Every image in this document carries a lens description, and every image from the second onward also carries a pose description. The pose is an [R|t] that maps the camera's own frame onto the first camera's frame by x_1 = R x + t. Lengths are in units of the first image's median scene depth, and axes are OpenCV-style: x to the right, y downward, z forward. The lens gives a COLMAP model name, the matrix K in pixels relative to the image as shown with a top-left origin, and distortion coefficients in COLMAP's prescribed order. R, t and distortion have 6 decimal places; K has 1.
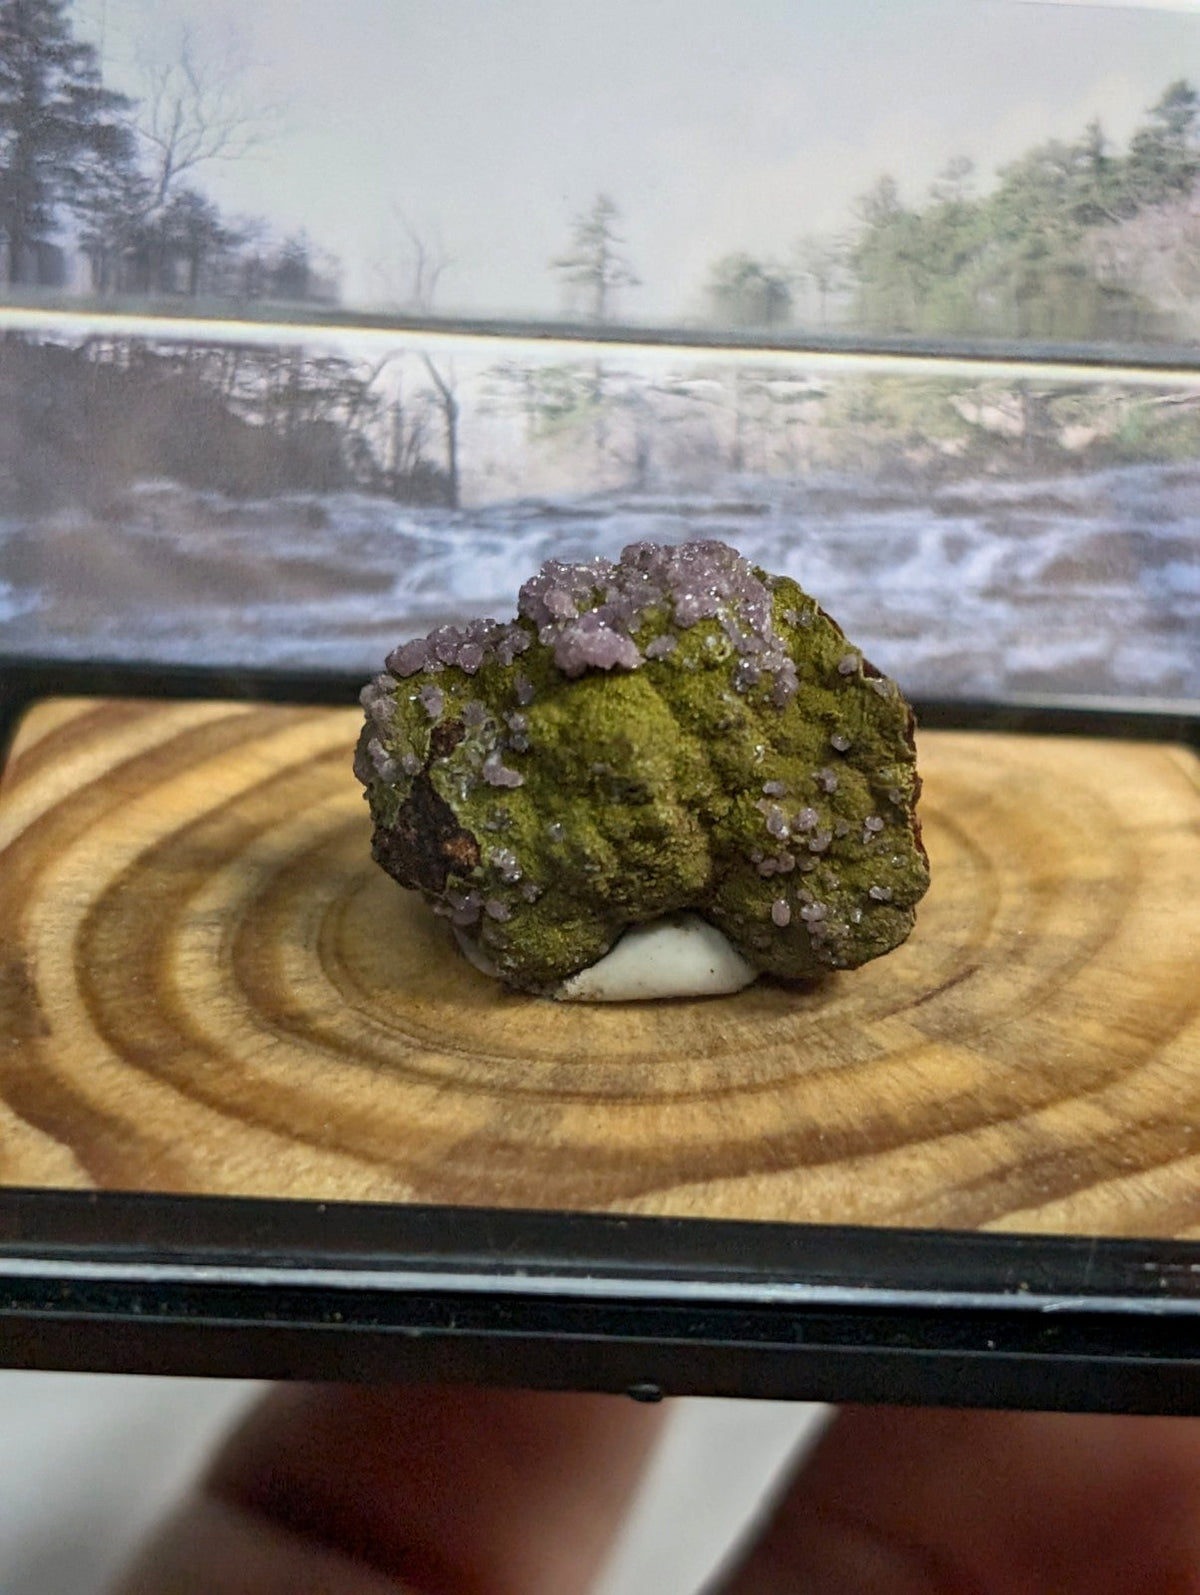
lens RADIAL K [[3501.4, 0, 592.7], [0, 3501.4, 747.6], [0, 0, 1]] dist [0.165378, 0.000000]
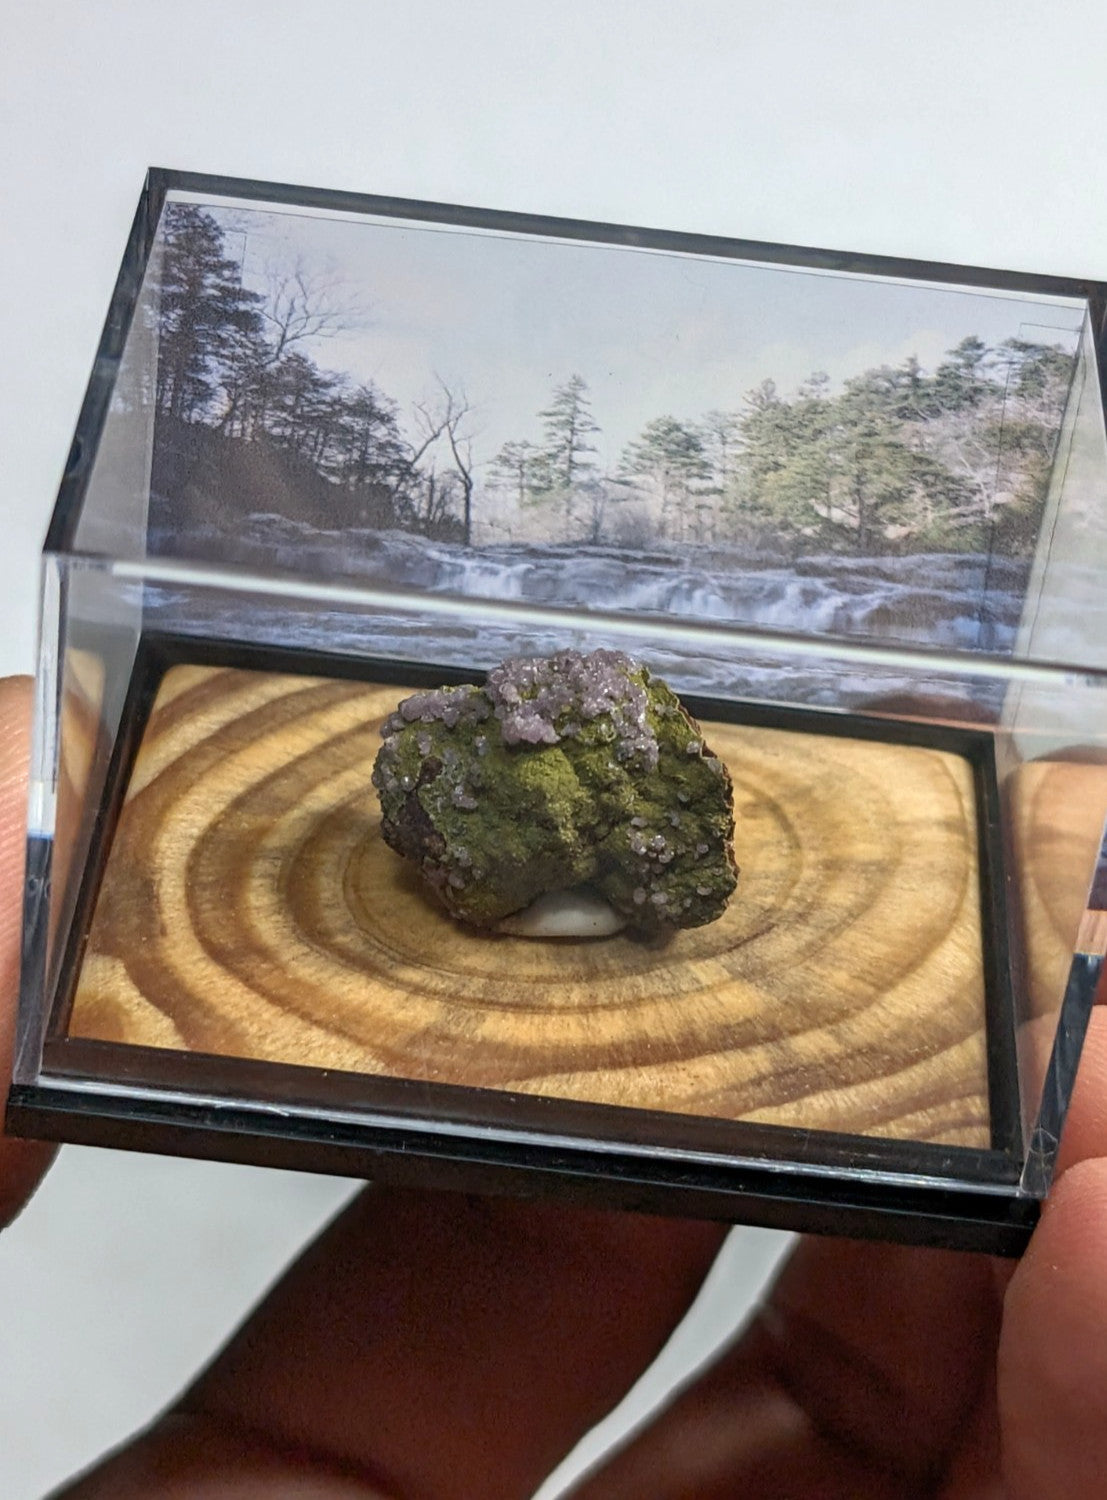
lens RADIAL K [[3462.8, 0, 565.2], [0, 3462.8, 710.5], [0, 0, 1]] dist [0.136706, 0.000000]
pose [[0.995491, 0.084756, -0.042590, 0.080507], [-0.077789, 0.986405, 0.144758, -0.255532], [0.054280, -0.140793, 0.988550, -0.506098]]
